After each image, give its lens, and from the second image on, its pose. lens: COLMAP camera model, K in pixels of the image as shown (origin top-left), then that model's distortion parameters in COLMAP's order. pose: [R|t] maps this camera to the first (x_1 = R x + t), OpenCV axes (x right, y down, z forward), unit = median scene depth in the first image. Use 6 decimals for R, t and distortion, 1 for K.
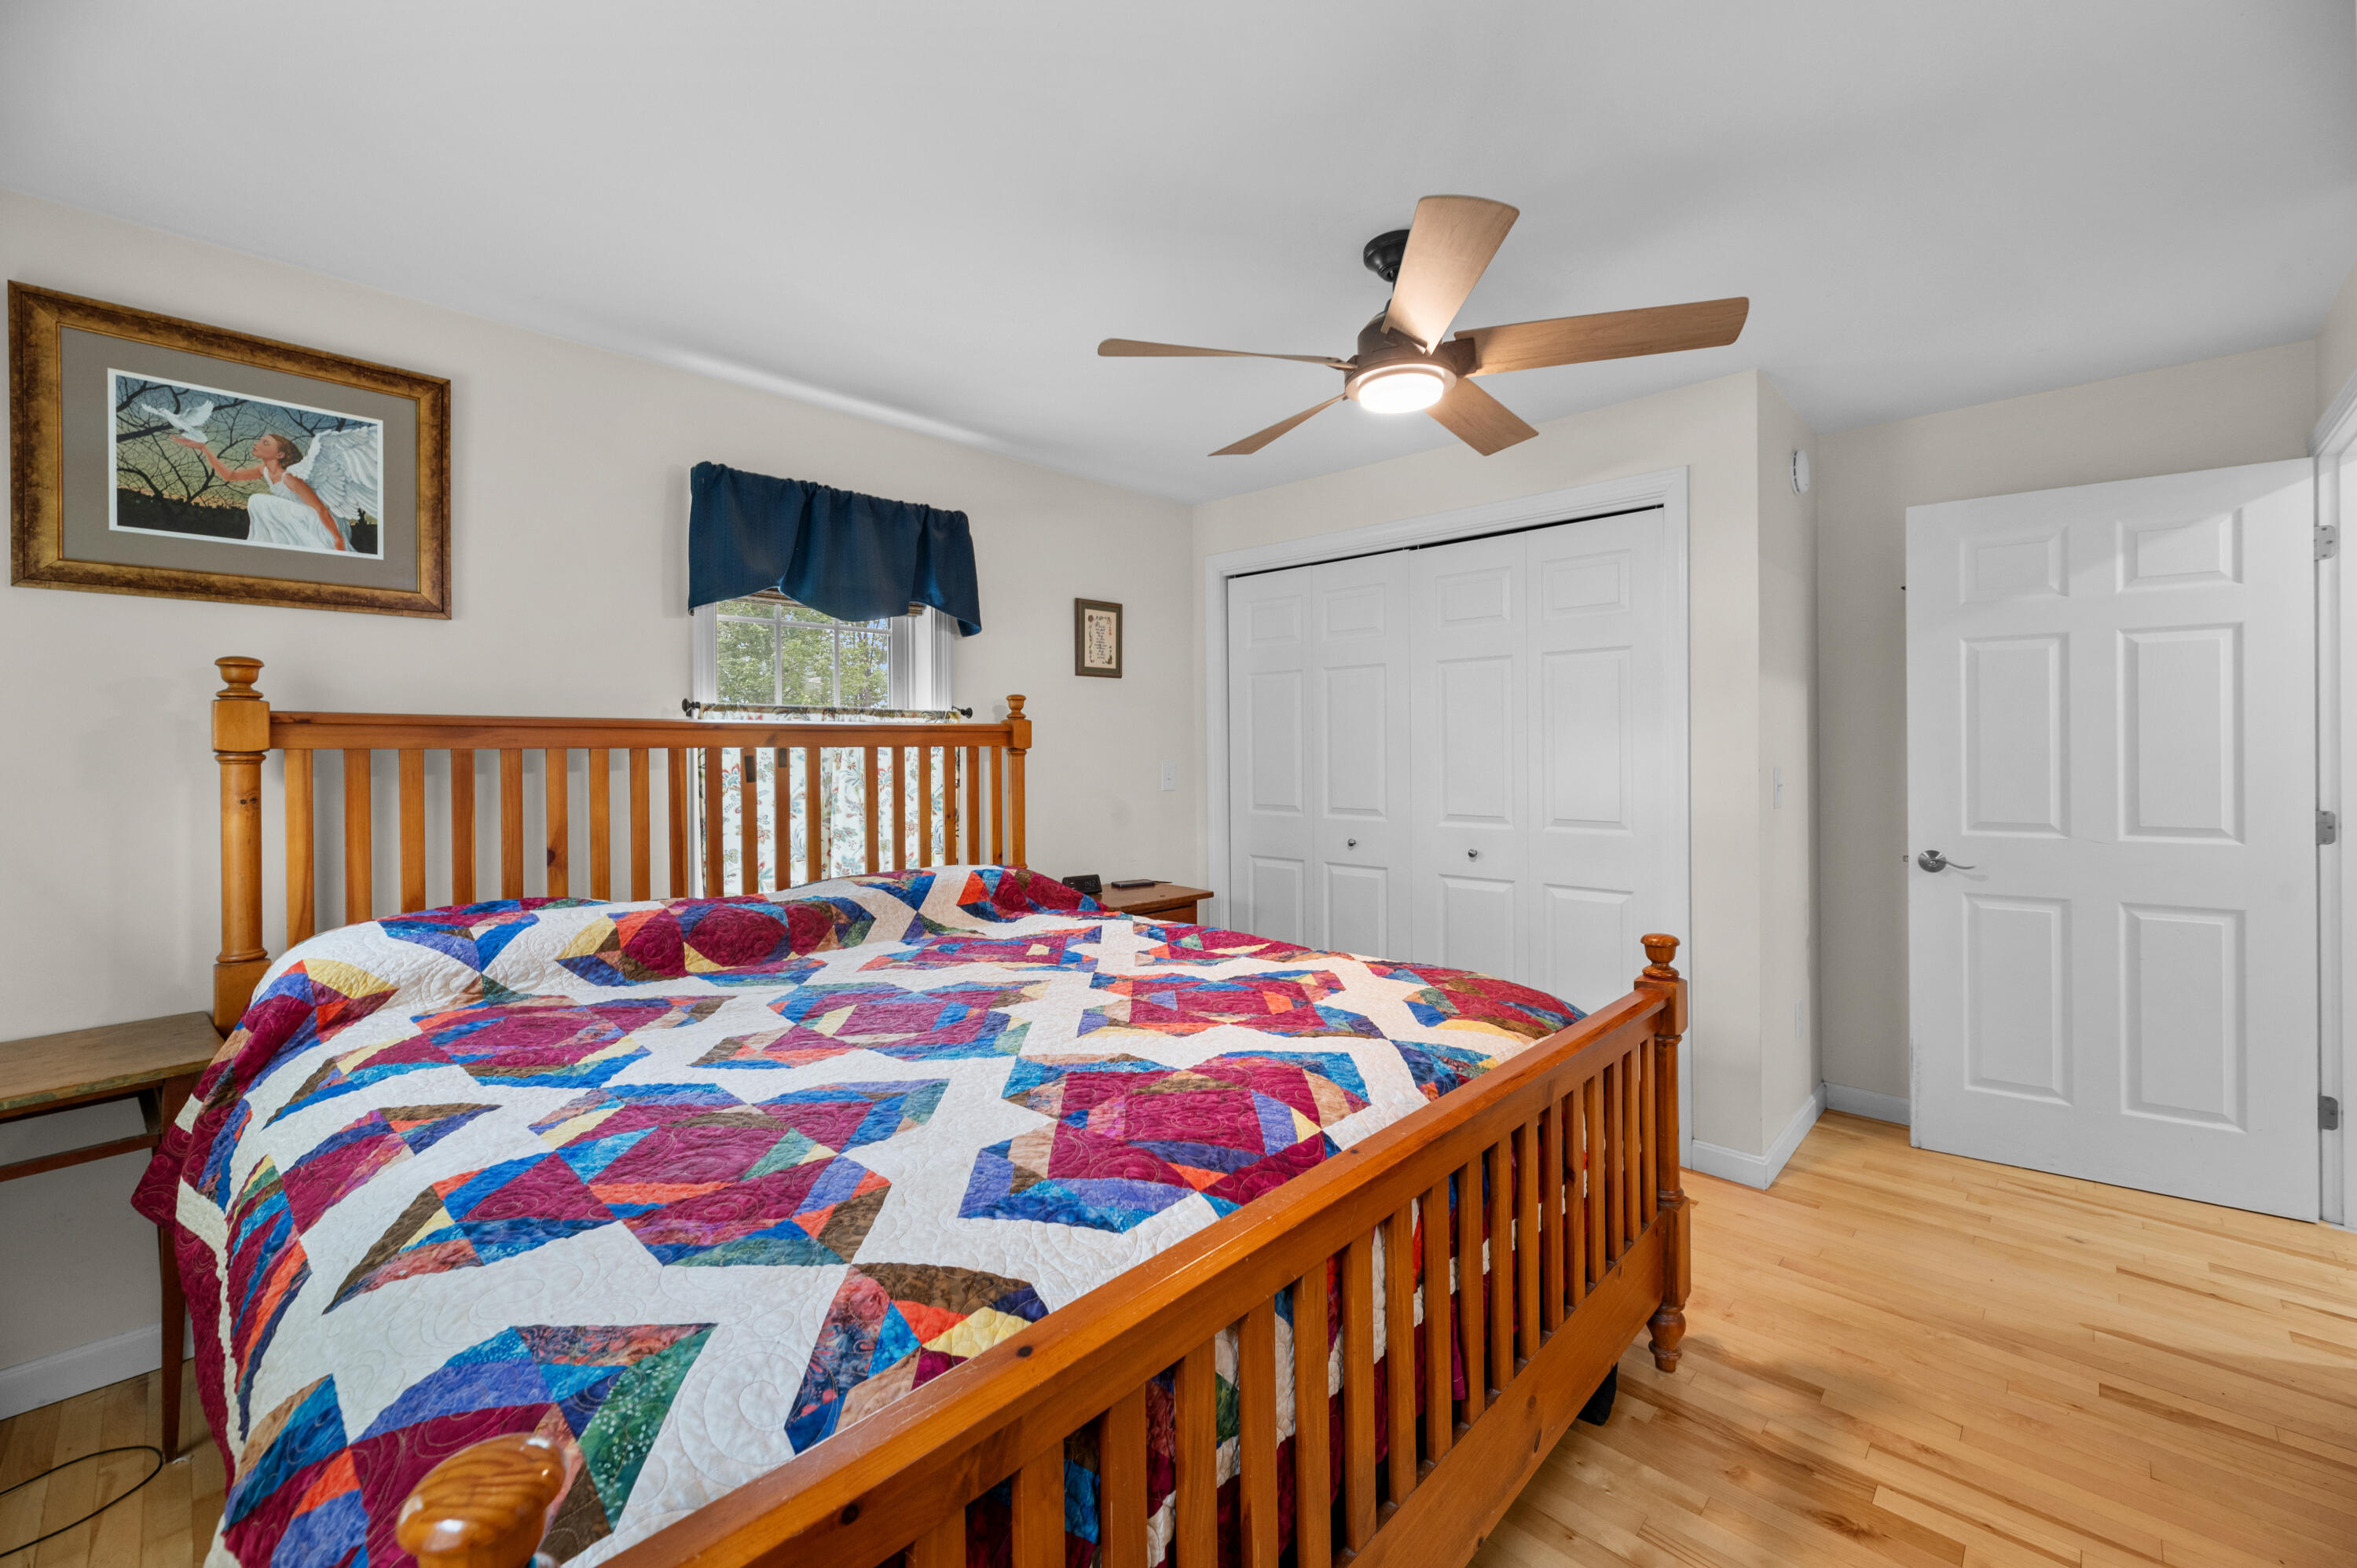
lens RADIAL K [[951.7, 0, 1187.1], [0, 951.7, 764.3], [0, 0, 1]] dist [0.000884, 0.000040]
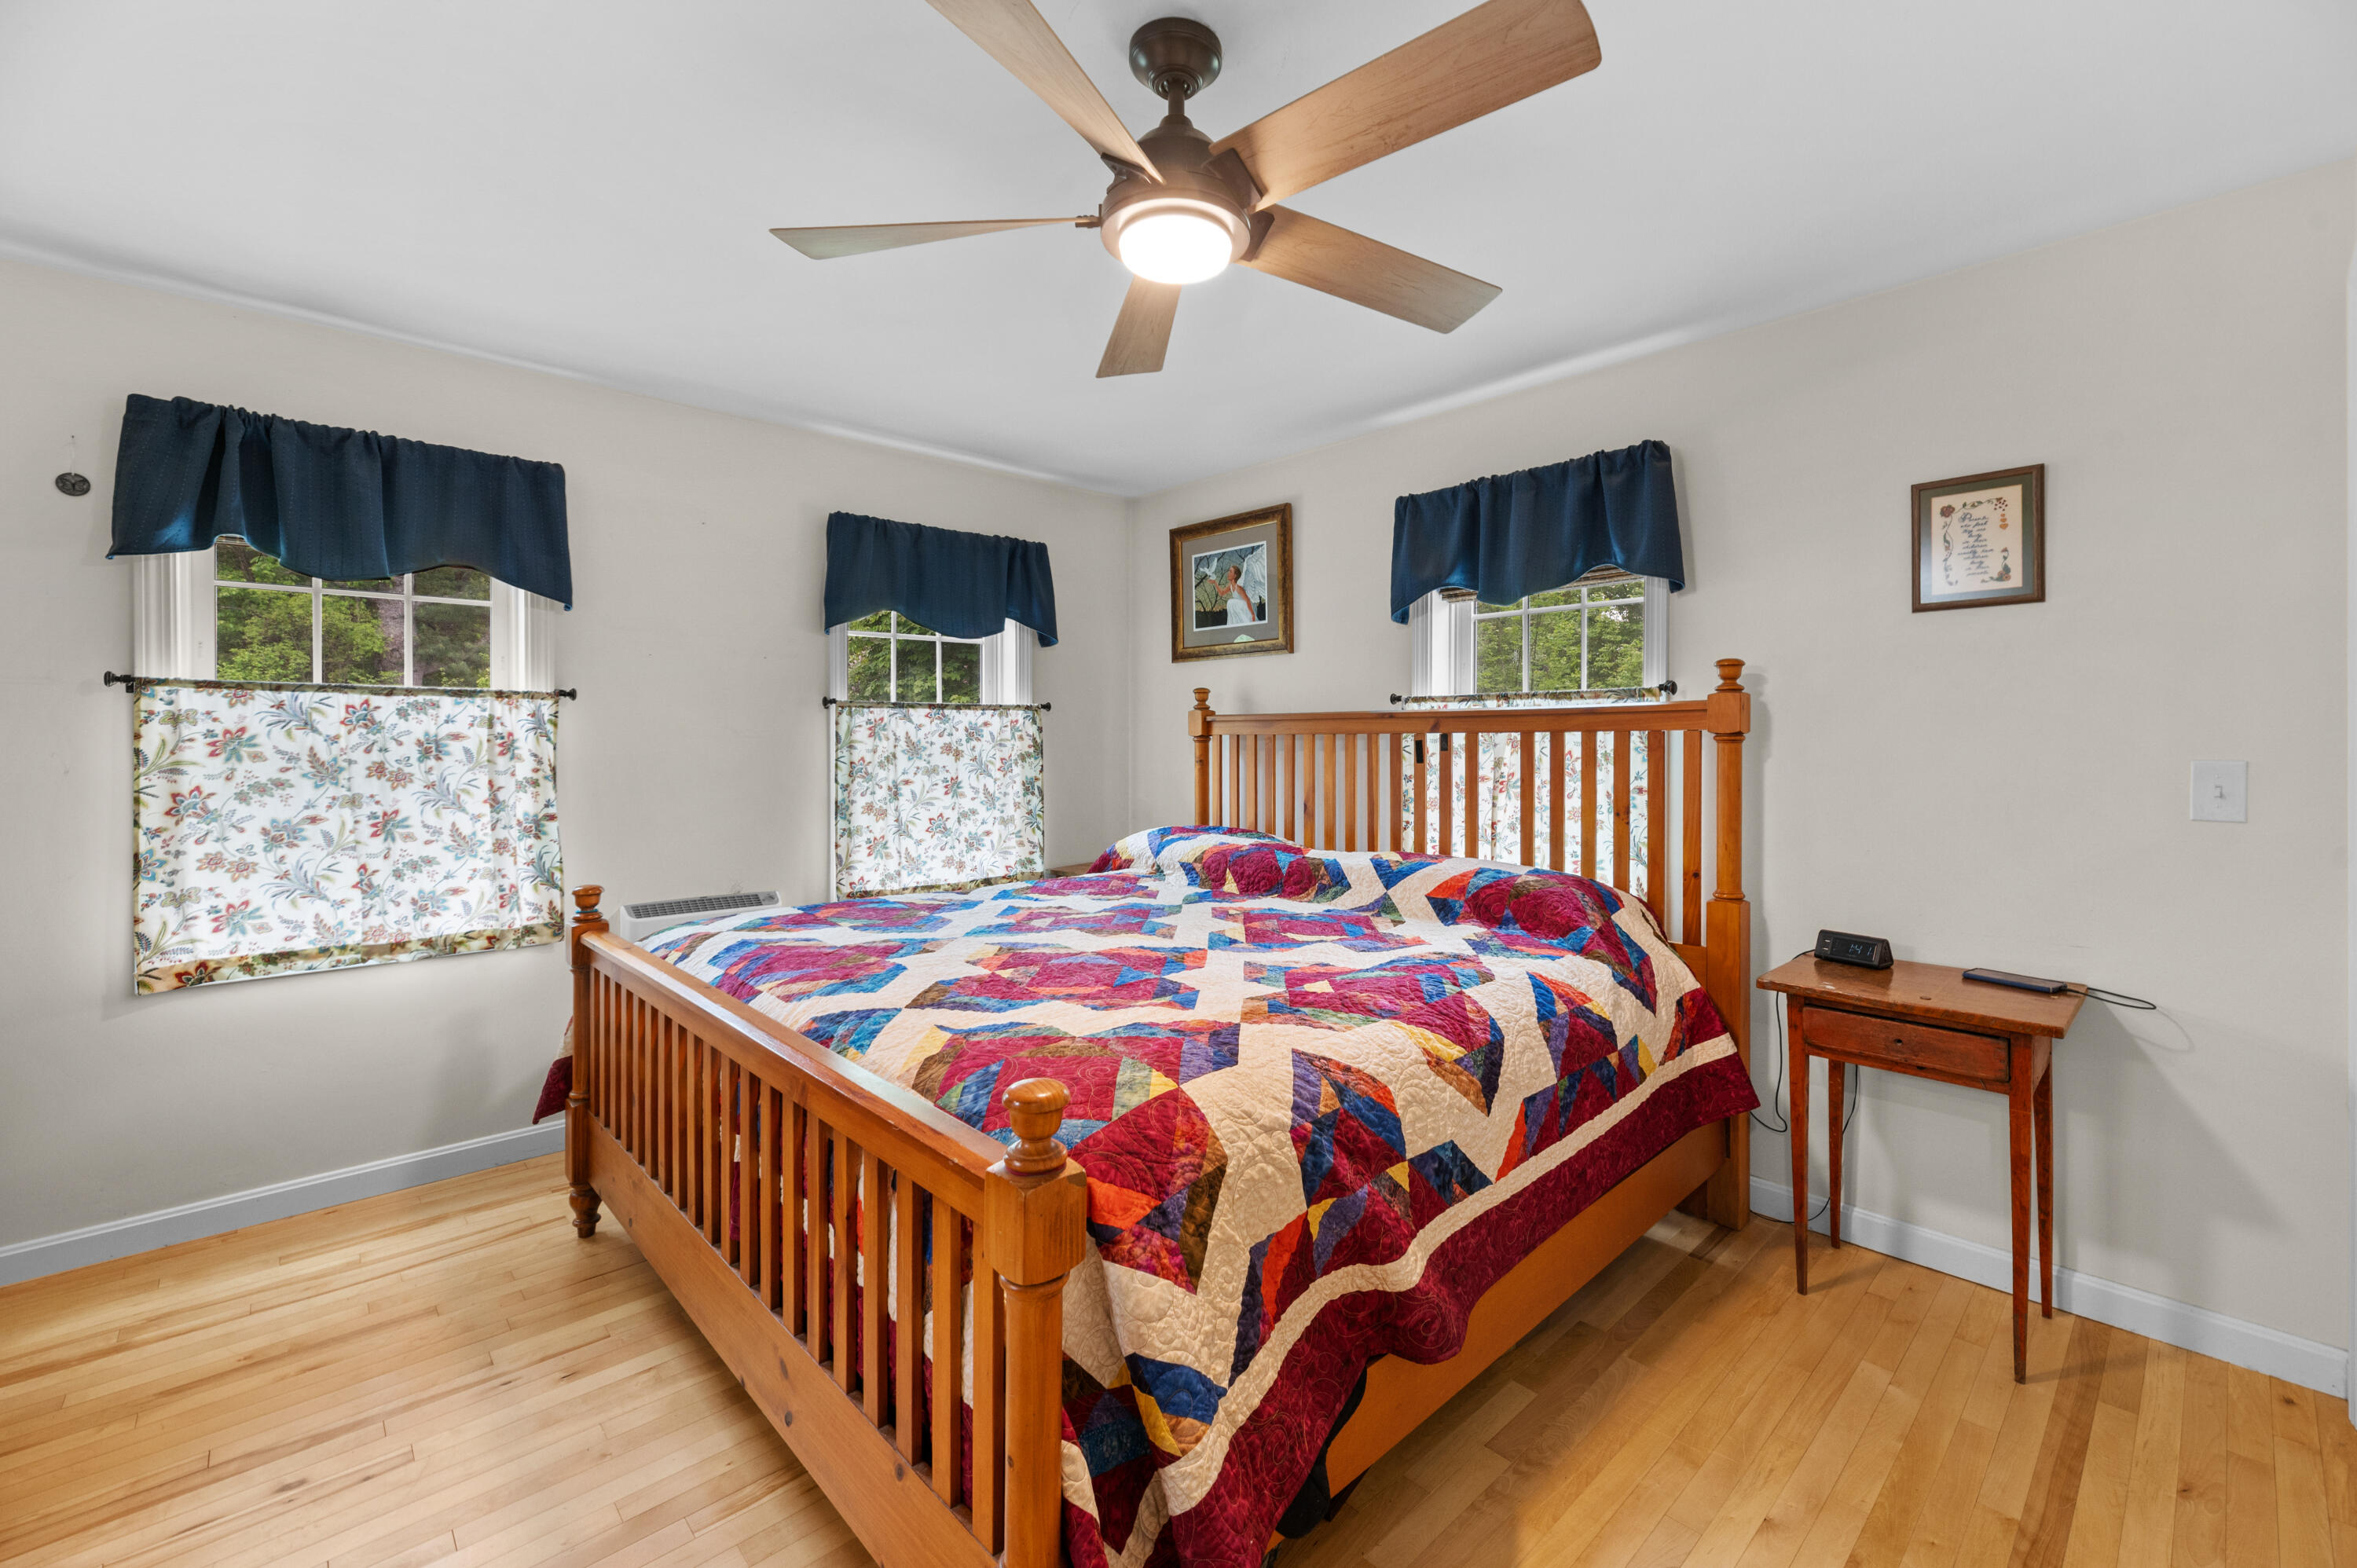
lens RADIAL K [[983.9, 0, 1210.9], [0, 983.9, 751.1], [0, 0, 1]] dist [0.005059, 0.000213]
pose [[-0.047421, 0.006539, -0.998854, 0.727681], [-0.024280, 0.999676, 0.007697, 0.000578], [0.998580, 0.024617, -0.047247, 0.800834]]
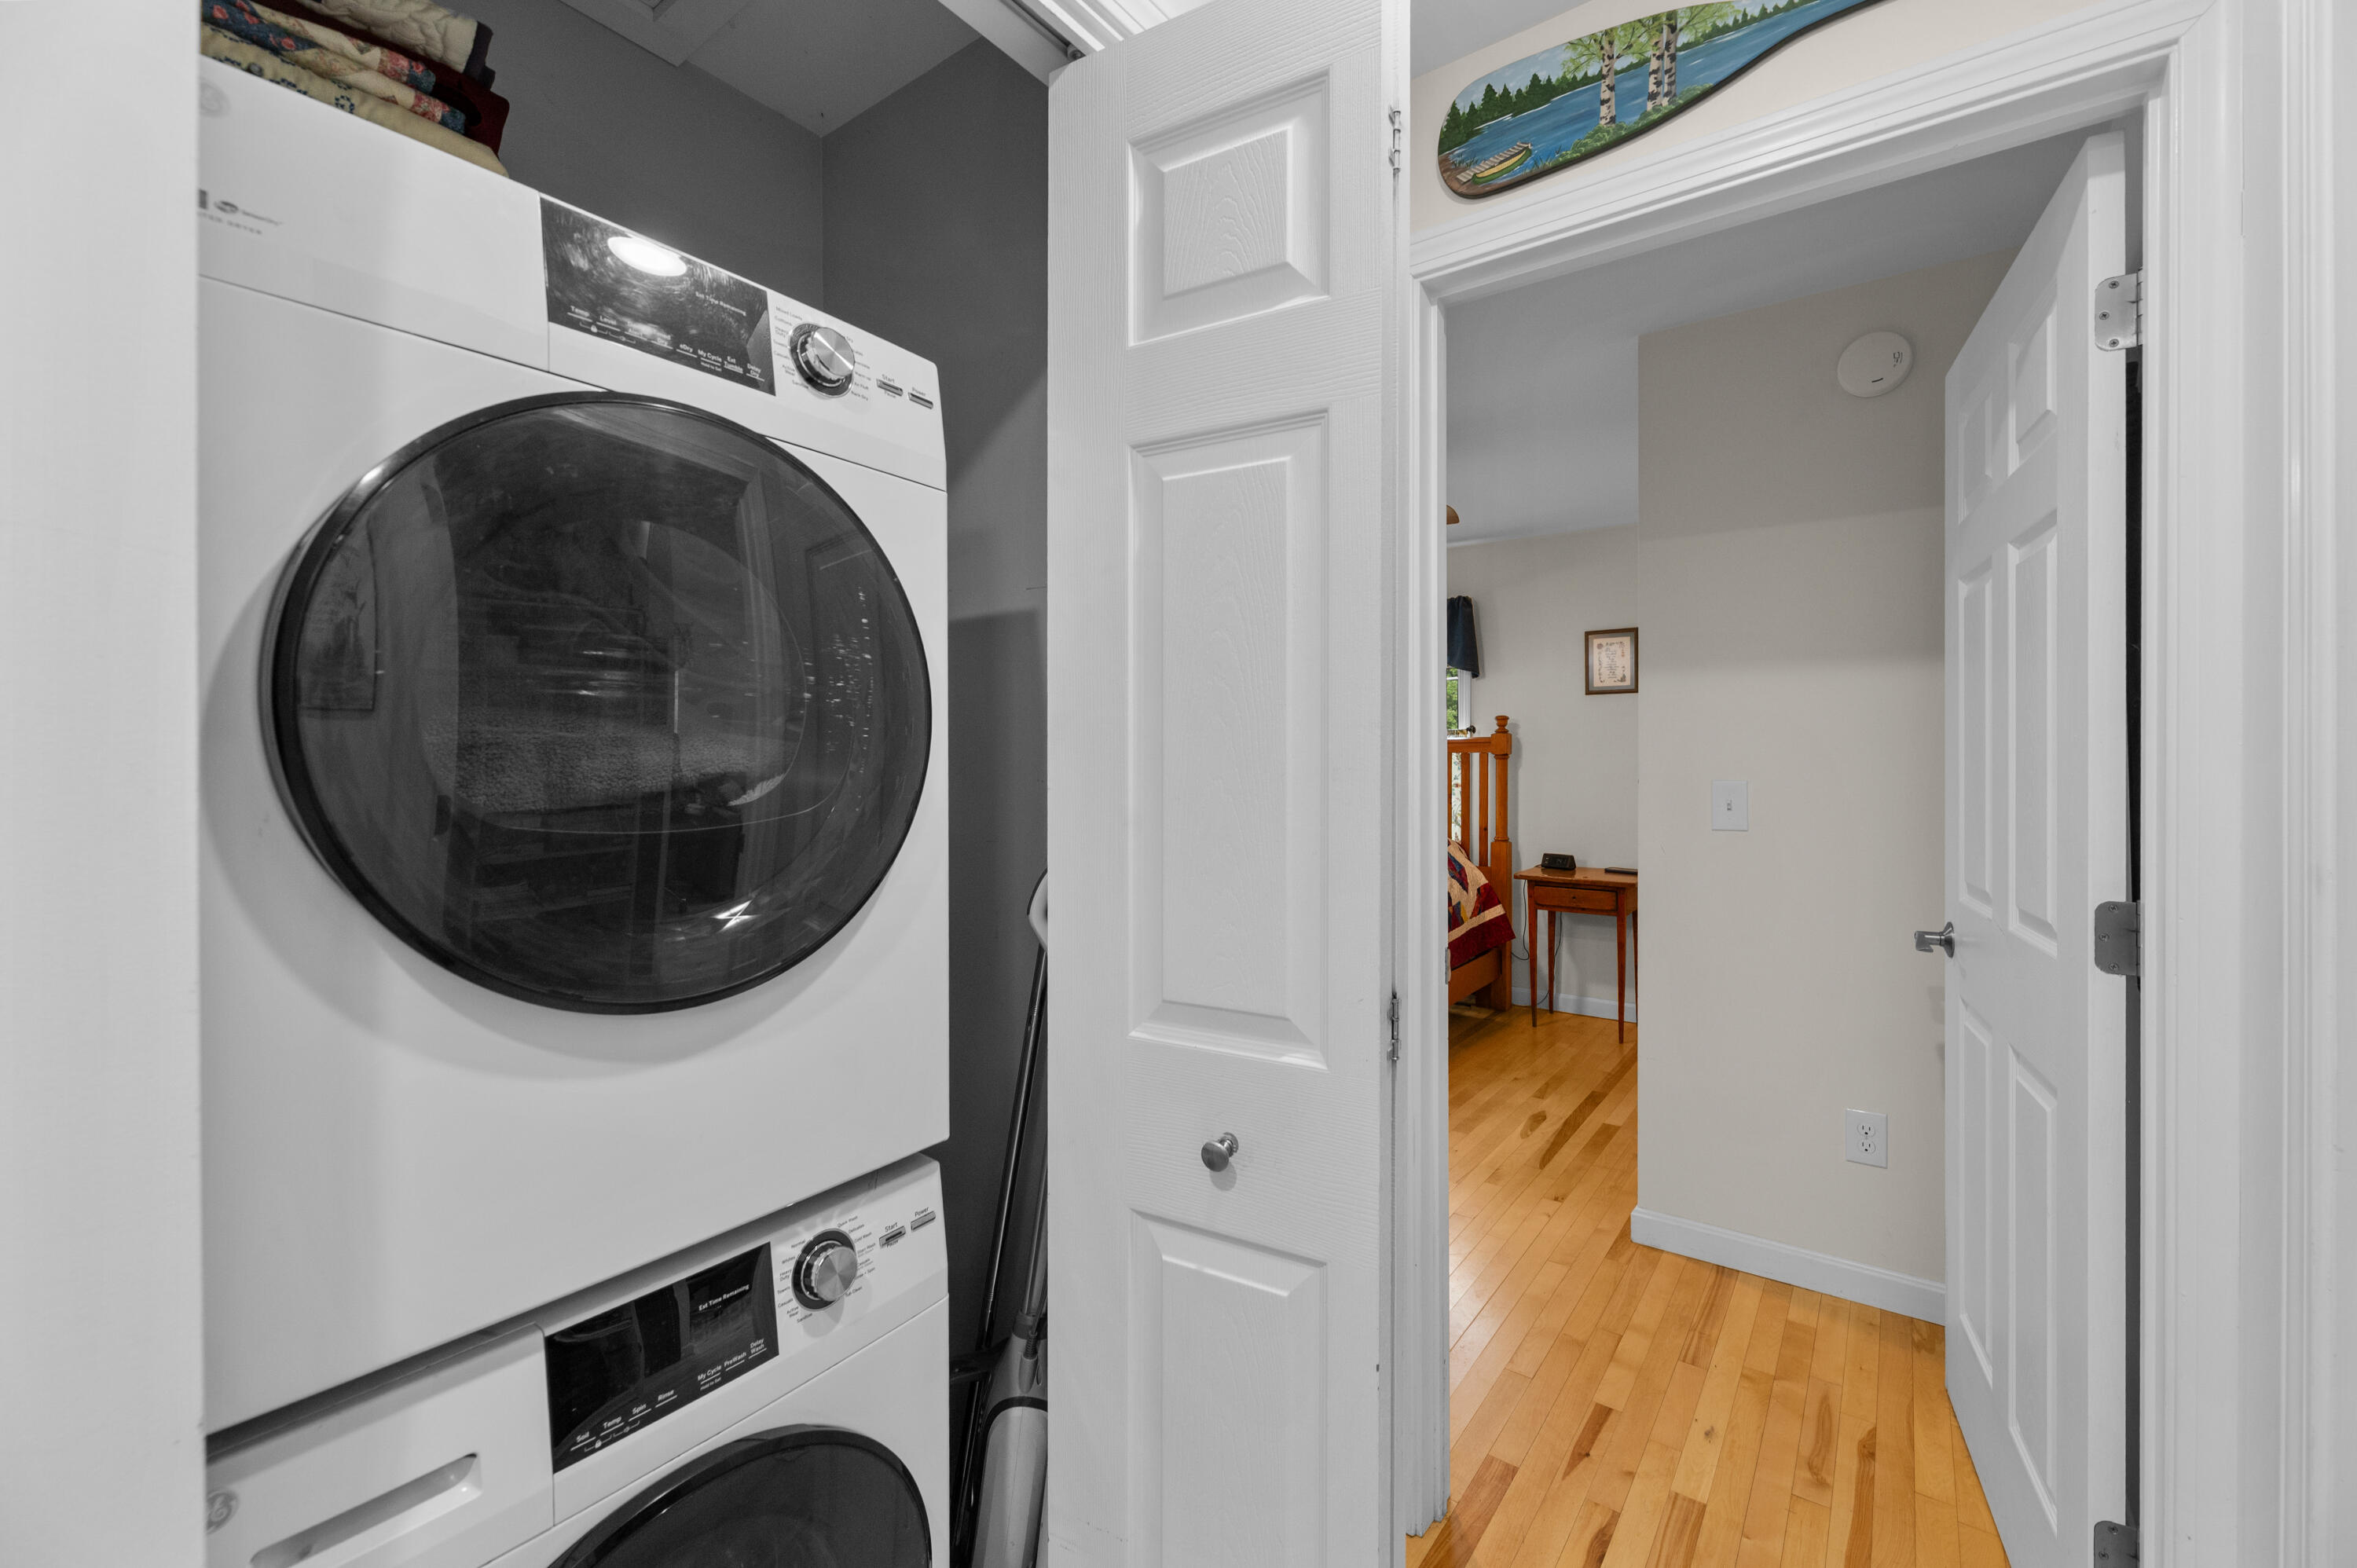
lens RADIAL K [[972.8, 0, 1182.6], [0, 972.8, 768.6], [0, 0, 1]] dist [-0.014274, 0.000141]
pose [[0.119066, 0.007784, -0.992856, 1.449326], [-0.023636, 0.999708, 0.005003, 0.009549], [0.992605, 0.022871, 0.119215, 0.464206]]
